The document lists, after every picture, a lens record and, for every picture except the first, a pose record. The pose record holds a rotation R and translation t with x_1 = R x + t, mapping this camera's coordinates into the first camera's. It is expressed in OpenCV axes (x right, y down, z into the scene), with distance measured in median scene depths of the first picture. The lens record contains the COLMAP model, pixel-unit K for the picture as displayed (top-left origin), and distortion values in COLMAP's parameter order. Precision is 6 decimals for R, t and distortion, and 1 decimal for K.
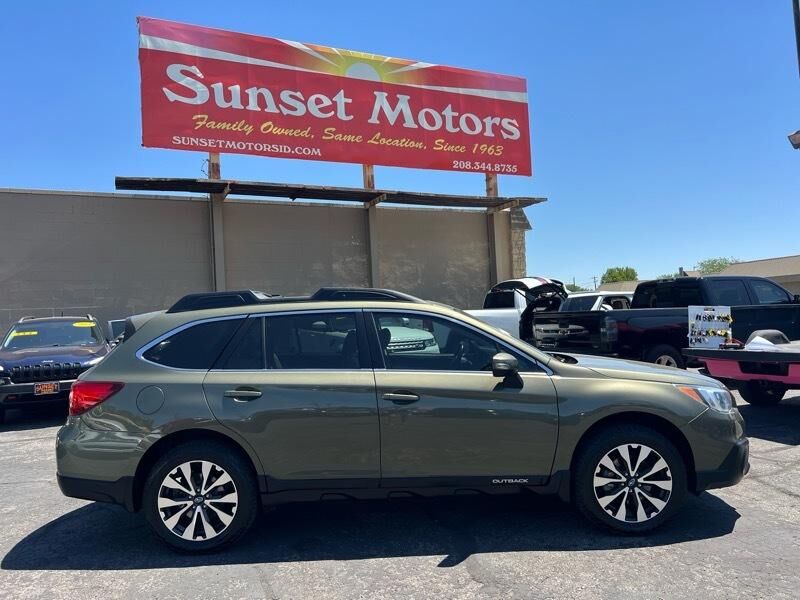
lens RADIAL K [[600.9, 0, 400.5], [0, 600.9, 304.3], [0, 0, 1]] dist [0.040591, -0.055102]
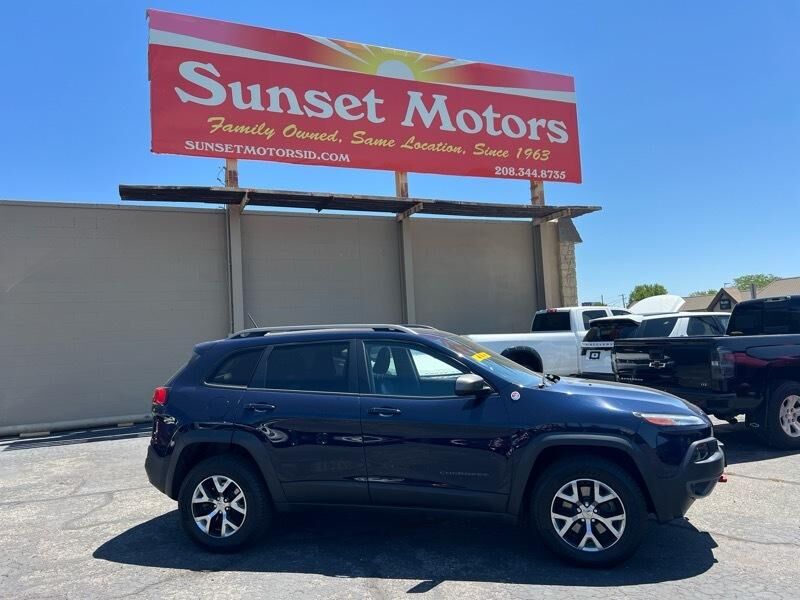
lens RADIAL K [[600.9, 0, 400.7], [0, 600.9, 301.3], [0, 0, 1]] dist [0.040591, -0.055102]
pose [[0.999310, -0.005978, -0.036670, -0.023931], [0.004661, 0.999344, -0.035907, -0.006178], [0.036860, 0.035711, 0.998682, 0.112781]]
